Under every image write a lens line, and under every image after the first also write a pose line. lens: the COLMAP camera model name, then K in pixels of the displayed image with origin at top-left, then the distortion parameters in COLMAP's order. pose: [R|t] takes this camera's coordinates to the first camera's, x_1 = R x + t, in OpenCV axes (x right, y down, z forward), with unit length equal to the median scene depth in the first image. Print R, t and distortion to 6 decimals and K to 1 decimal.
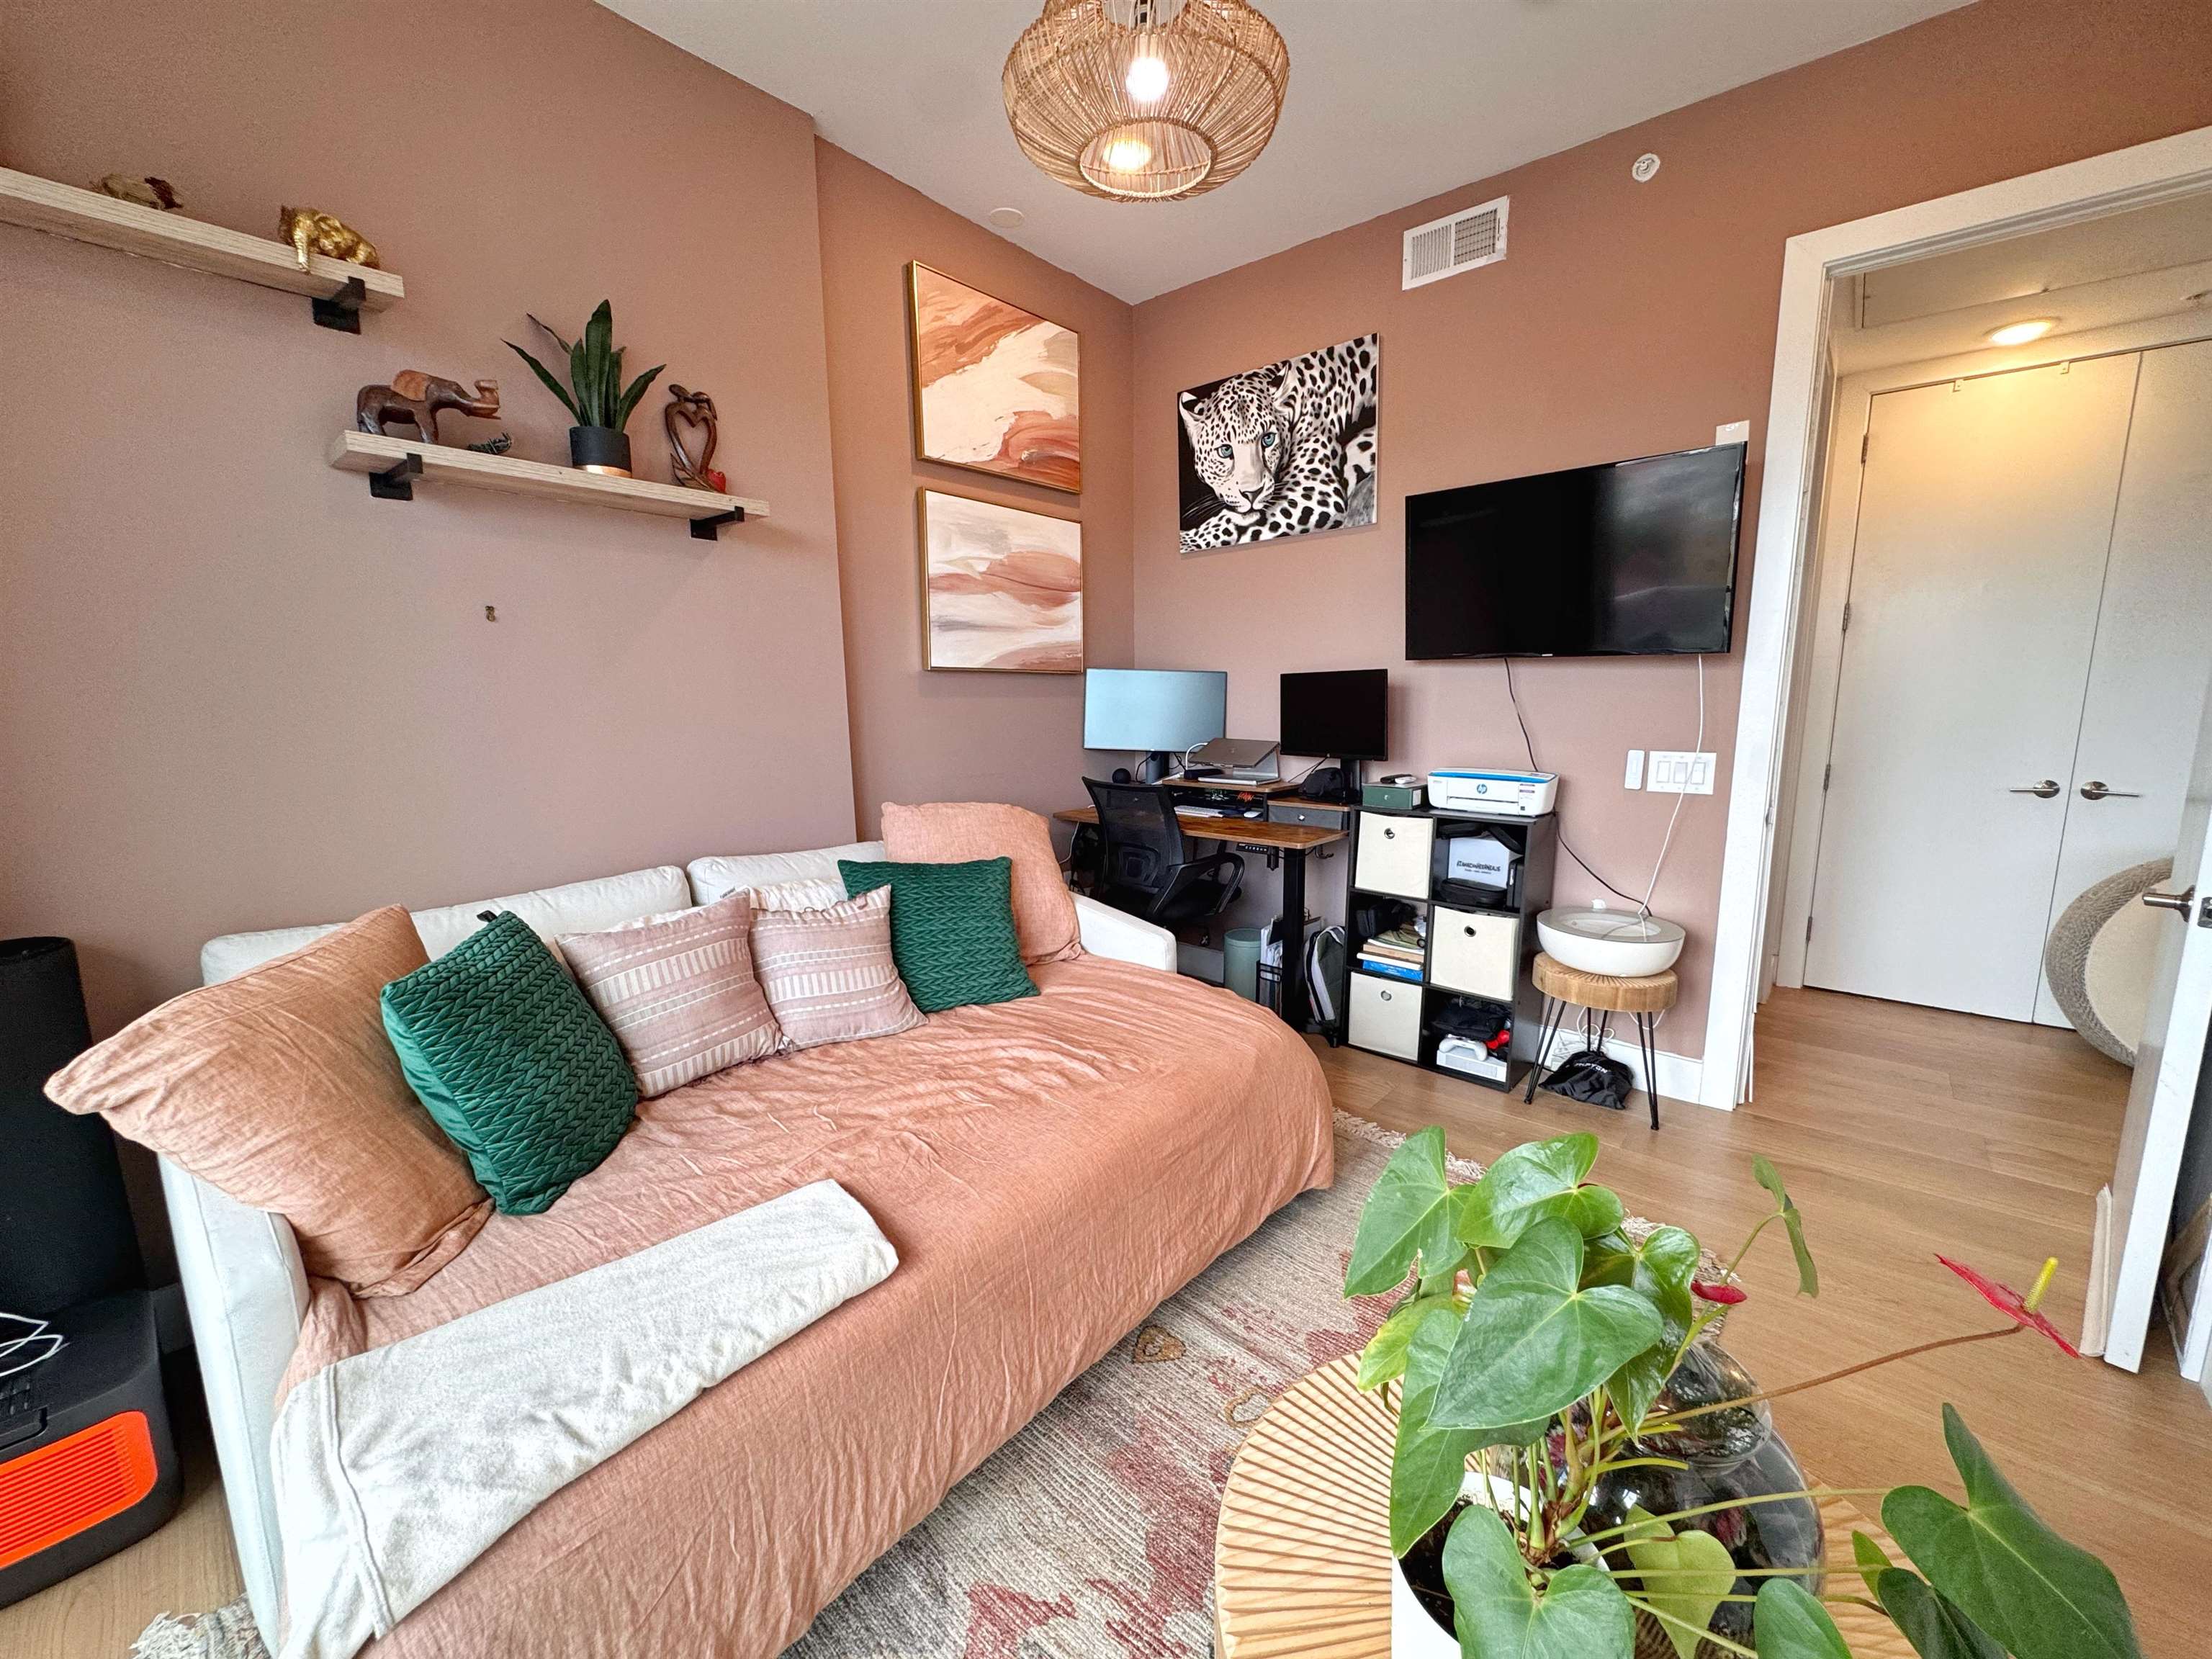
lens RADIAL K [[885.7, 0, 1107.7], [0, 885.7, 827.3], [0, 0, 1]] dist [-0.000220, 0.000324]
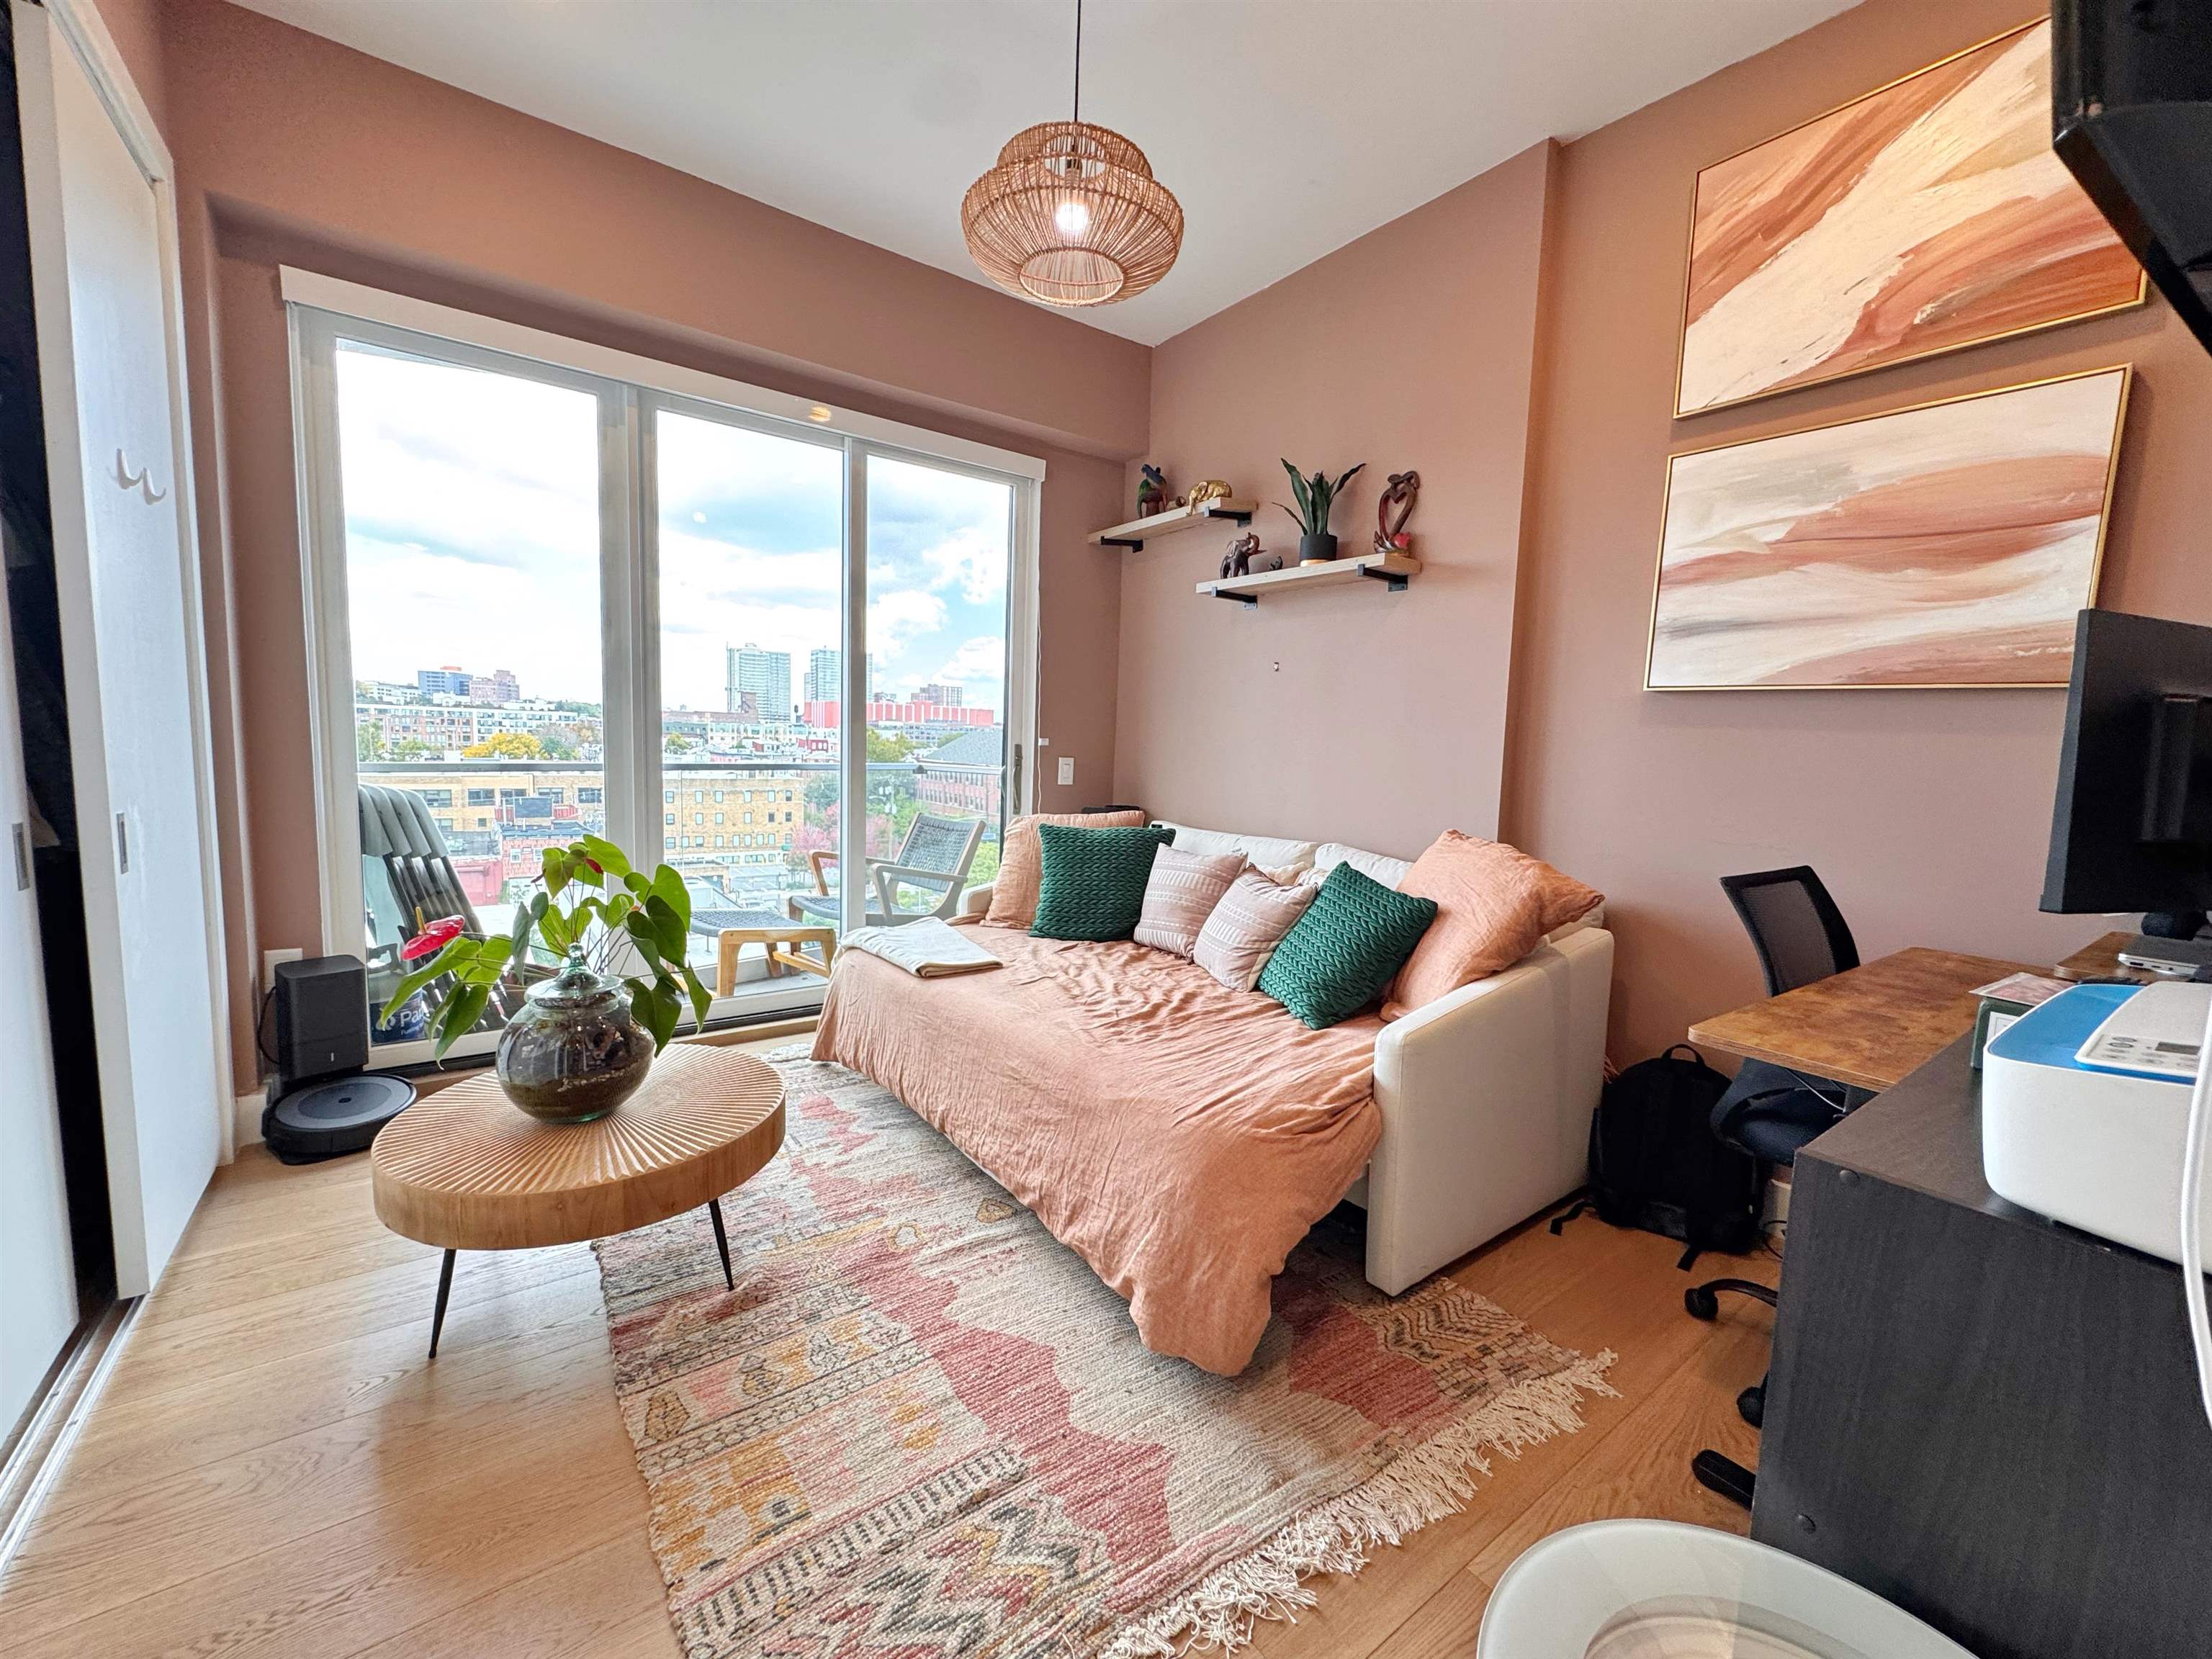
lens RADIAL K [[885.7, 0, 1107.7], [0, 885.7, 827.3], [0, 0, 1]] dist [-0.000220, 0.000324]
pose [[-0.229022, 0.103090, -0.967947, 0.664128], [-0.182015, 0.972303, 0.146619, -0.088937], [0.956253, 0.209760, -0.203915, 0.728605]]
